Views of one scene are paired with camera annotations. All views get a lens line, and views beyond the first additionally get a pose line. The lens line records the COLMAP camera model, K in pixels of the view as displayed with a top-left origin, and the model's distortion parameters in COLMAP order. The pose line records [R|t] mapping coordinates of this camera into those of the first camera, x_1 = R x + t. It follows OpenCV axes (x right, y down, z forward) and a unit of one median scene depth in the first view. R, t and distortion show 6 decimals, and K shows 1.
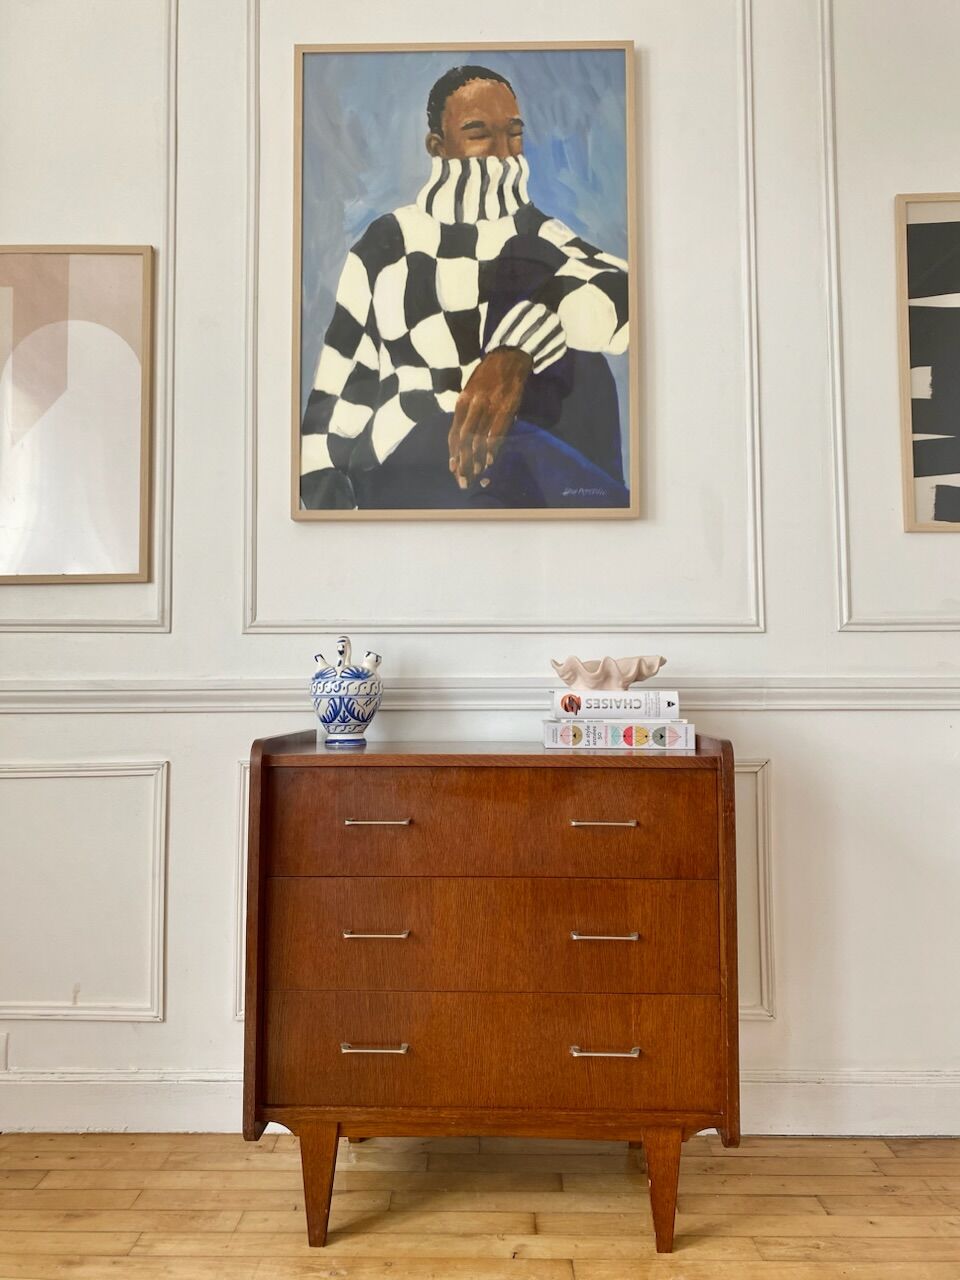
lens RADIAL K [[979.1, 0, 482.1], [0, 979.1, 626.3], [0, 0, 1]] dist [0.045765, -0.061034]
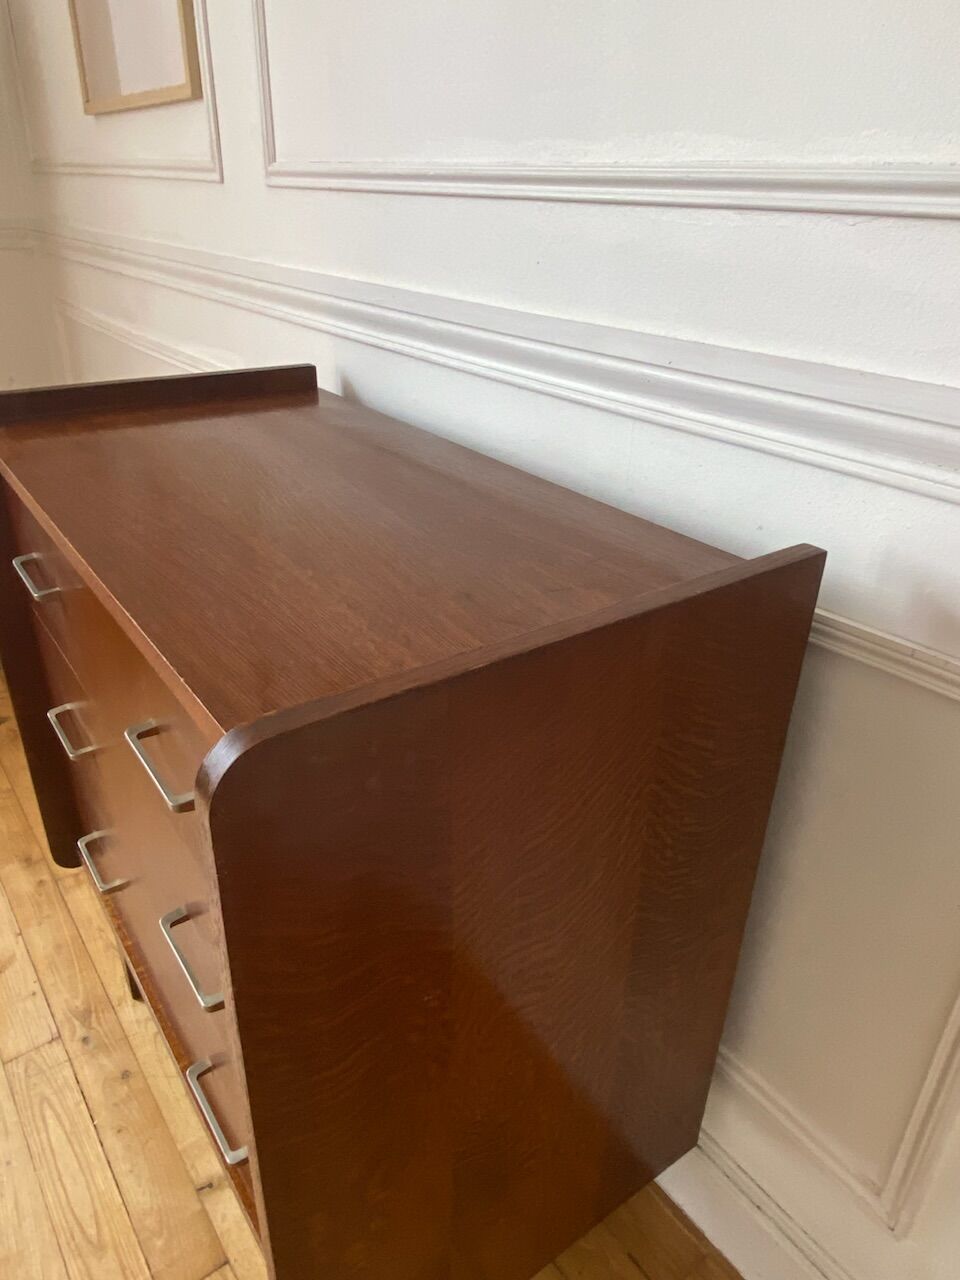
lens RADIAL K [[872.4, 0, 476.6], [0, 872.4, 641.2], [0, 0, 1]] dist [0.069149, -0.073755]
pose [[0.611672, 0.378000, -0.694963, 0.436527], [0.027833, 0.867638, 0.496417, -0.021772], [0.790622, -0.322987, 0.520189, 0.917212]]
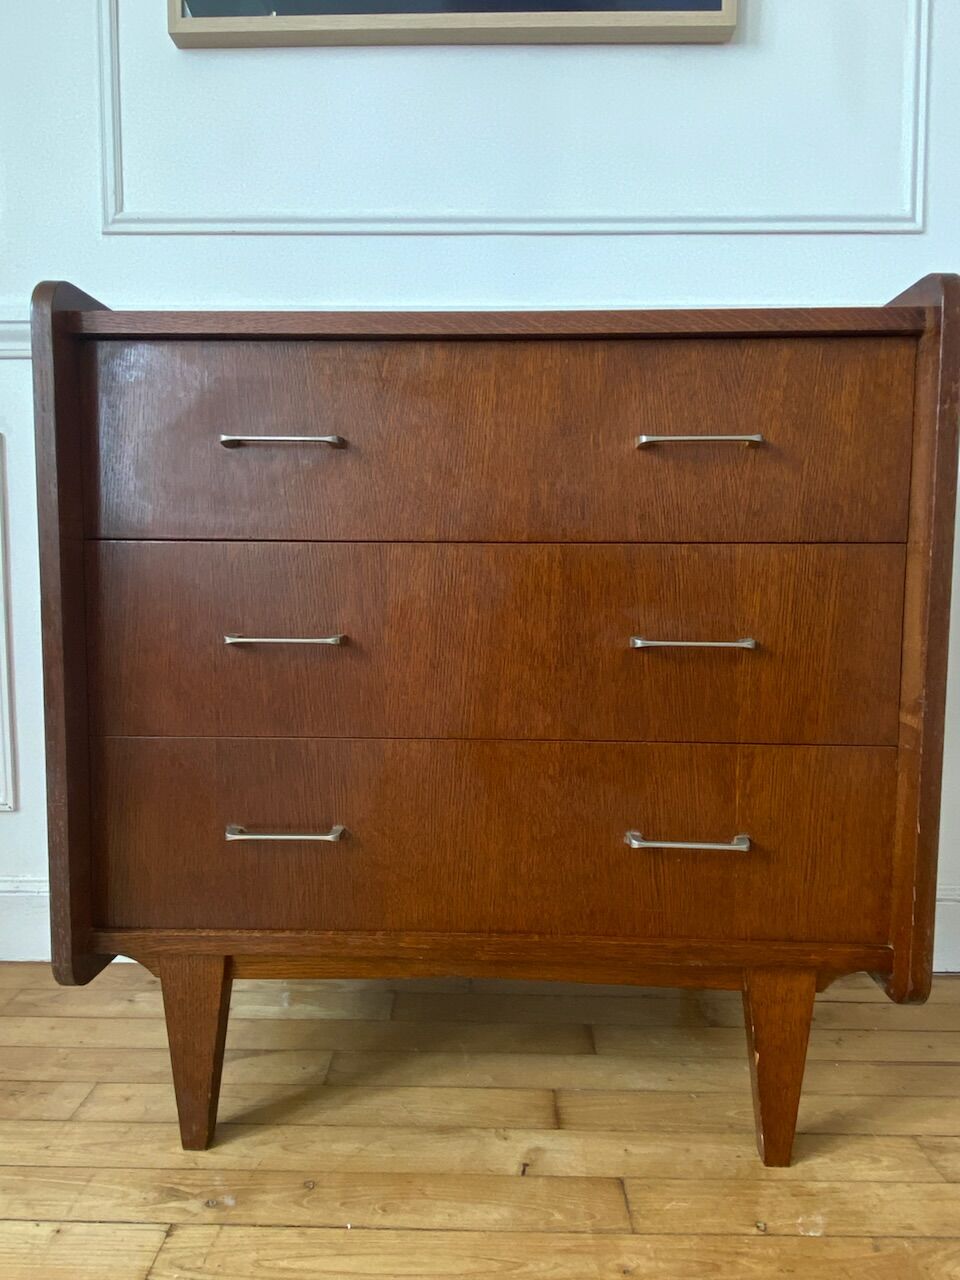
lens RADIAL K [[872.4, 0, 478.5], [0, 872.4, 643.6], [0, 0, 1]] dist [0.069149, -0.073755]
pose [[0.999974, 0.005874, -0.004139, 0.005440], [-0.005224, 0.989777, 0.142526, 0.240599], [0.004934, -0.142500, 0.989782, 0.500644]]
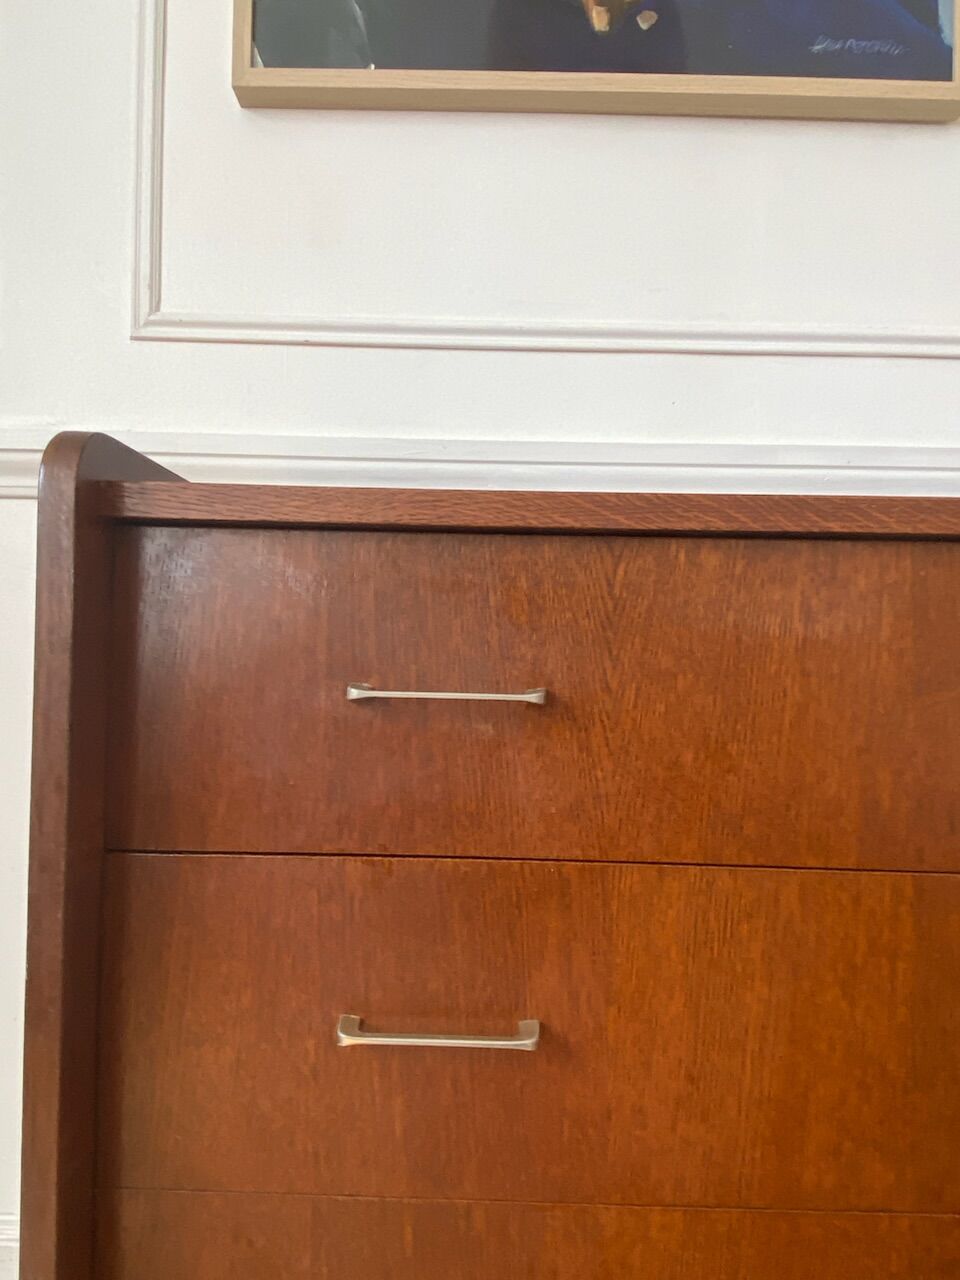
lens RADIAL K [[872.4, 0, 475.7], [0, 872.4, 652.2], [0, 0, 1]] dist [0.069149, -0.073755]
pose [[0.999596, 0.021579, 0.018485, -0.102393], [-0.022681, 0.997842, 0.061618, 0.166740], [-0.017116, -0.062012, 0.997929, 0.707897]]
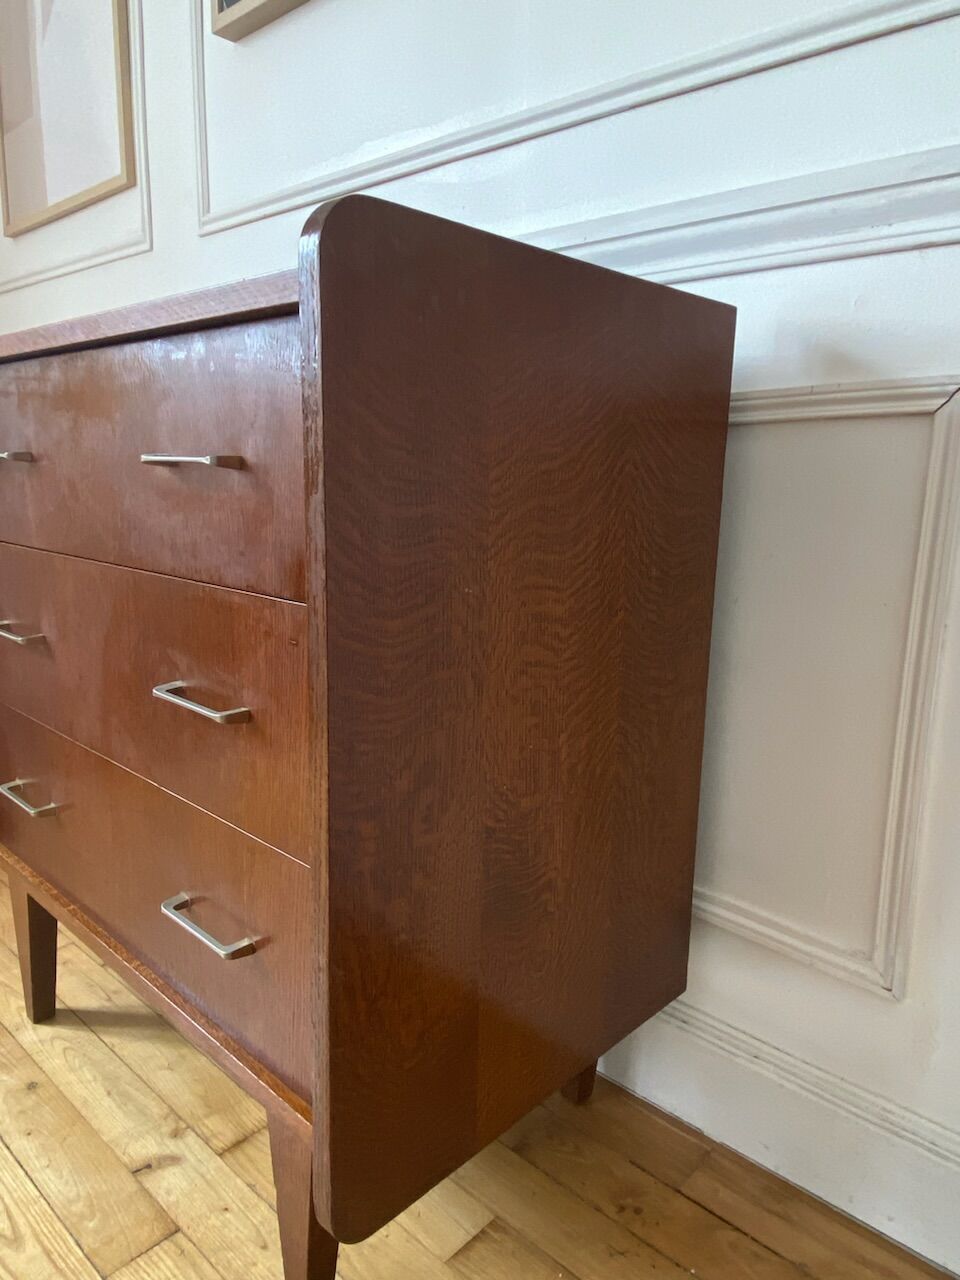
lens RADIAL K [[872.4, 0, 479.0], [0, 872.4, 646.6], [0, 0, 1]] dist [0.069149, -0.073755]
pose [[0.745071, 0.146398, -0.650720, 0.481748], [0.020633, 0.970088, 0.241874, 0.187688], [0.666666, -0.193639, 0.719764, 0.779342]]
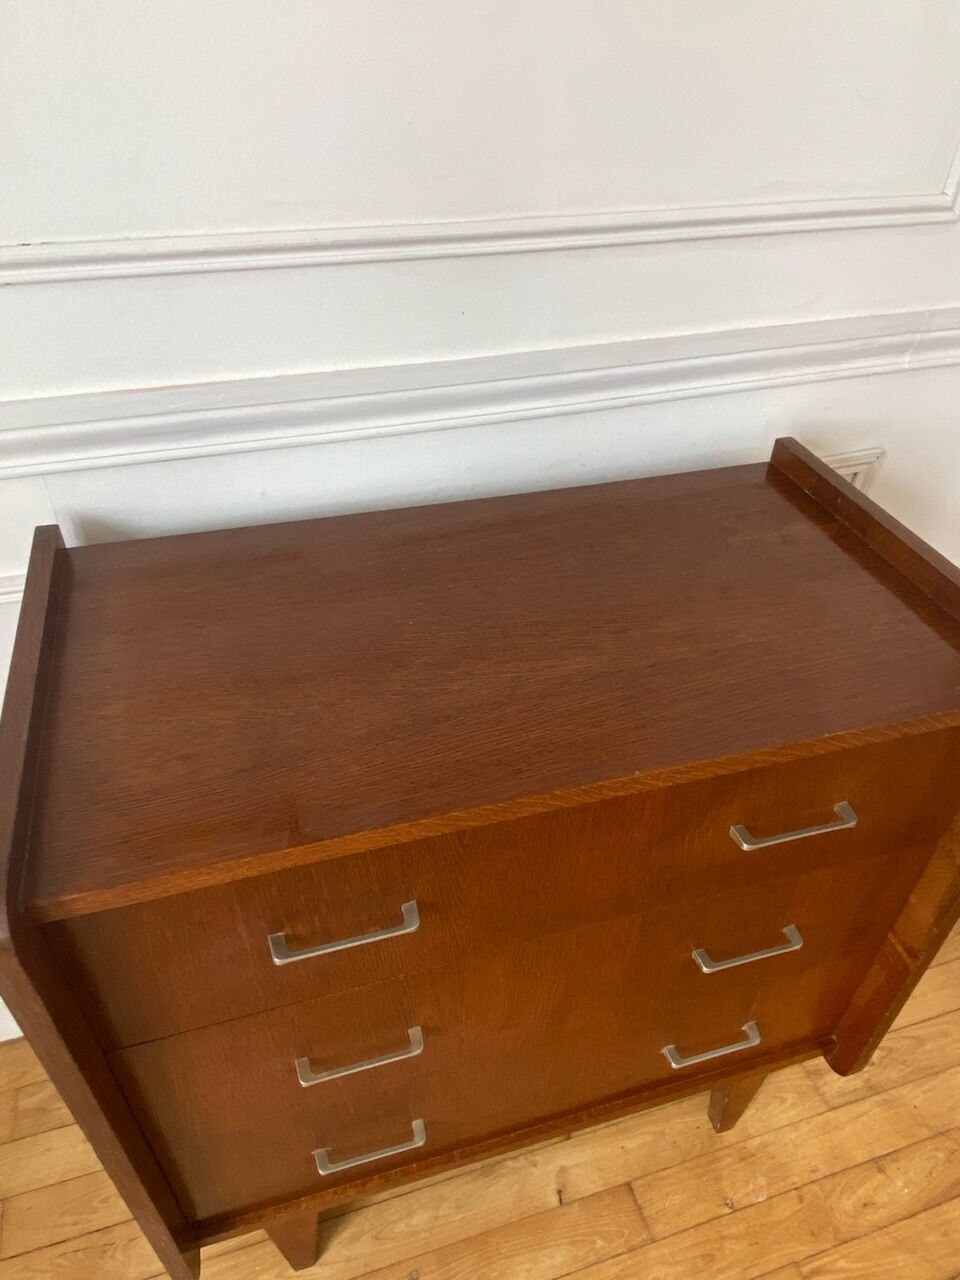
lens RADIAL K [[872.4, 0, 482.5], [0, 872.4, 643.5], [0, 0, 1]] dist [0.069149, -0.073755]
pose [[0.947739, -0.182007, 0.262038, -0.128388], [-0.045209, 0.736419, 0.675014, -0.164532], [-0.315826, -0.651583, 0.689705, 0.790588]]
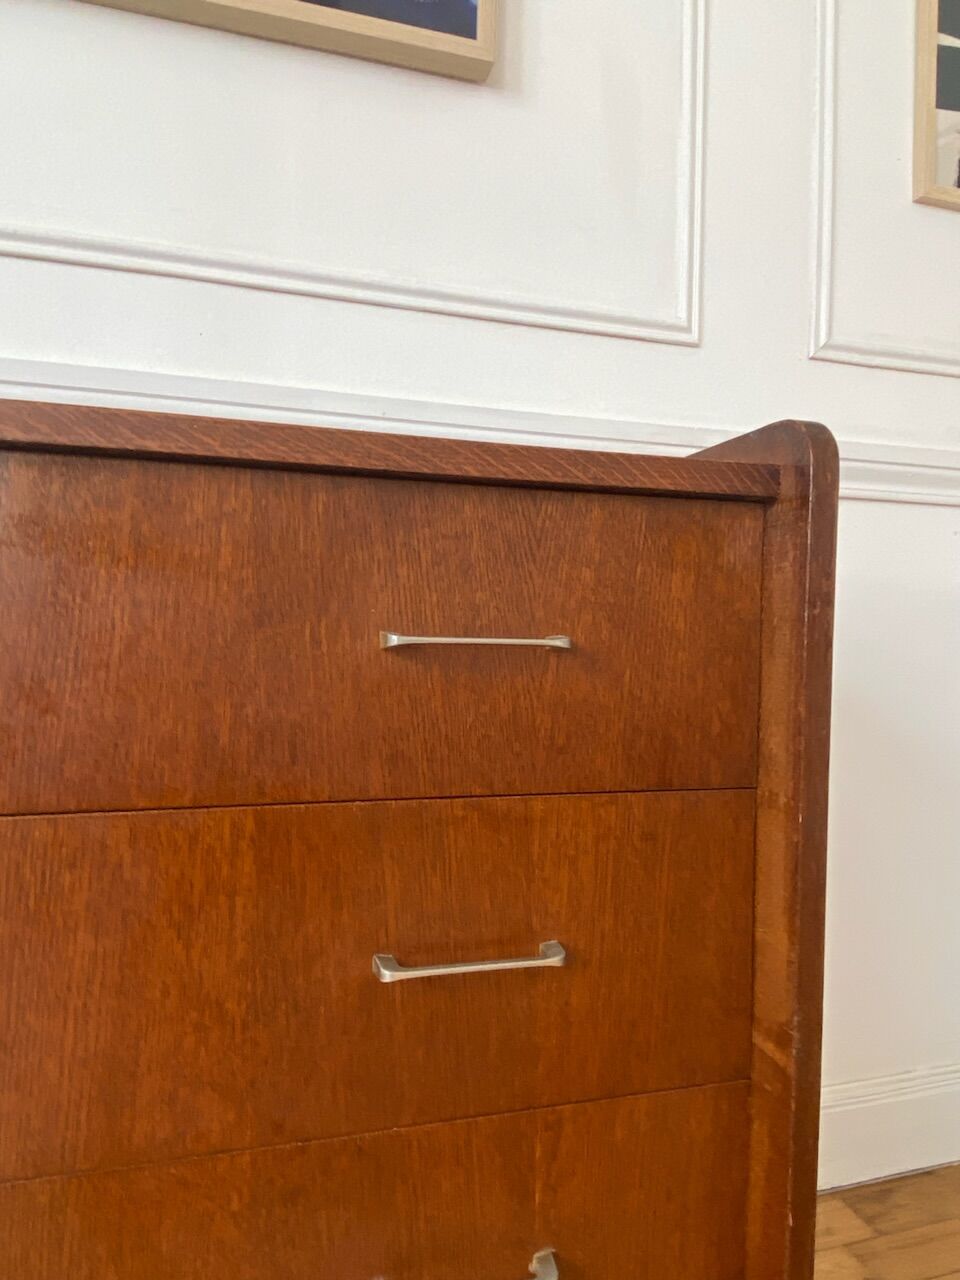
lens RADIAL K [[872.4, 0, 496.4], [0, 872.4, 650.3], [0, 0, 1]] dist [0.069149, -0.073755]
pose [[0.948589, 0.011403, 0.316305, 0.032983], [-0.040230, 0.995589, 0.084755, 0.176023], [-0.313943, -0.093123, 0.944864, 0.701604]]
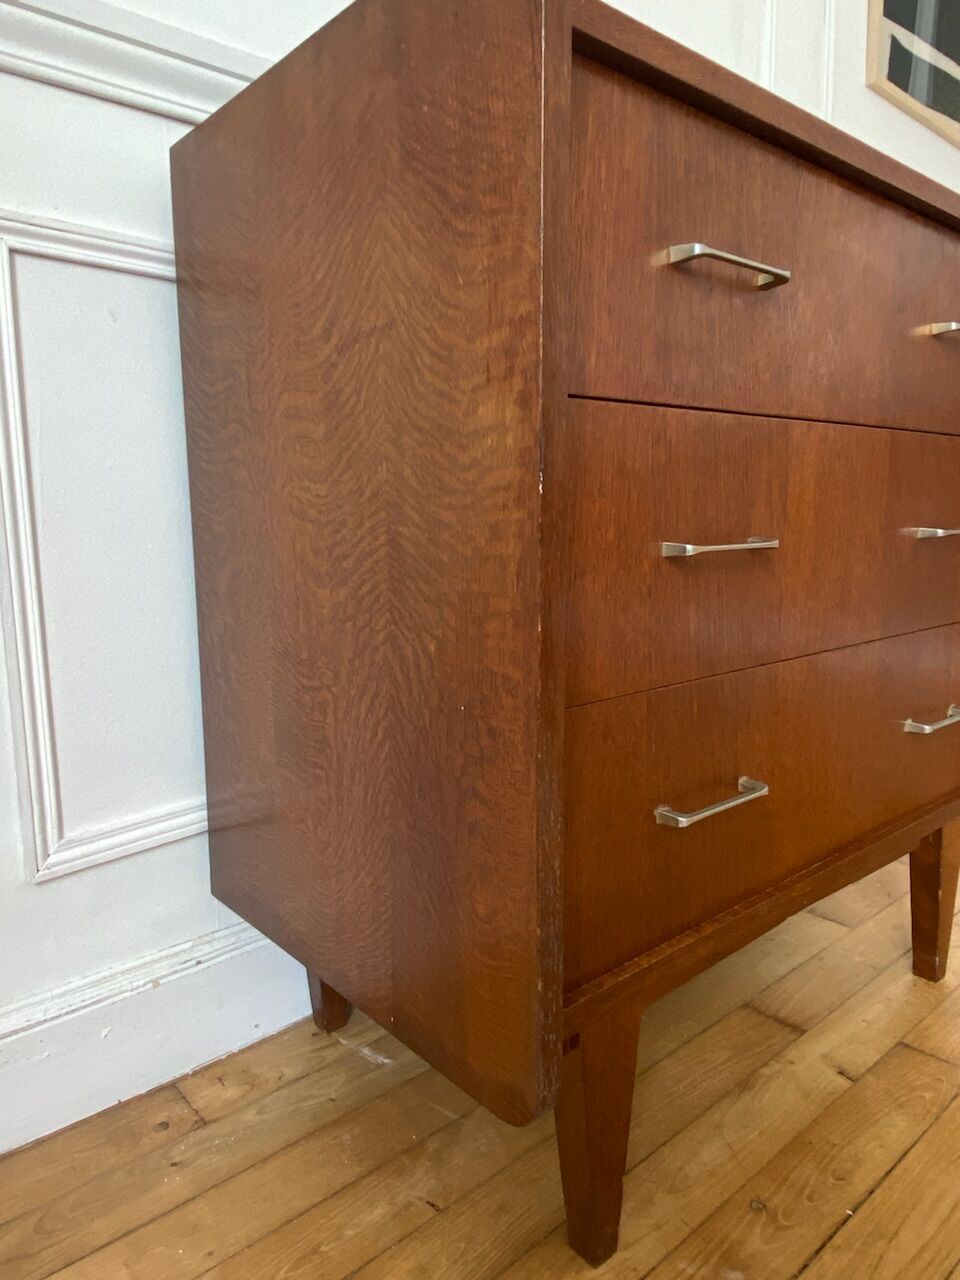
lens RADIAL K [[872.4, 0, 487.2], [0, 872.4, 642.8], [0, 0, 1]] dist [0.069149, -0.073755]
pose [[0.732334, -0.110100, 0.671986, -0.431730], [-0.035308, 0.979375, 0.198942, 0.279408], [-0.680030, -0.169419, 0.713342, 0.786632]]
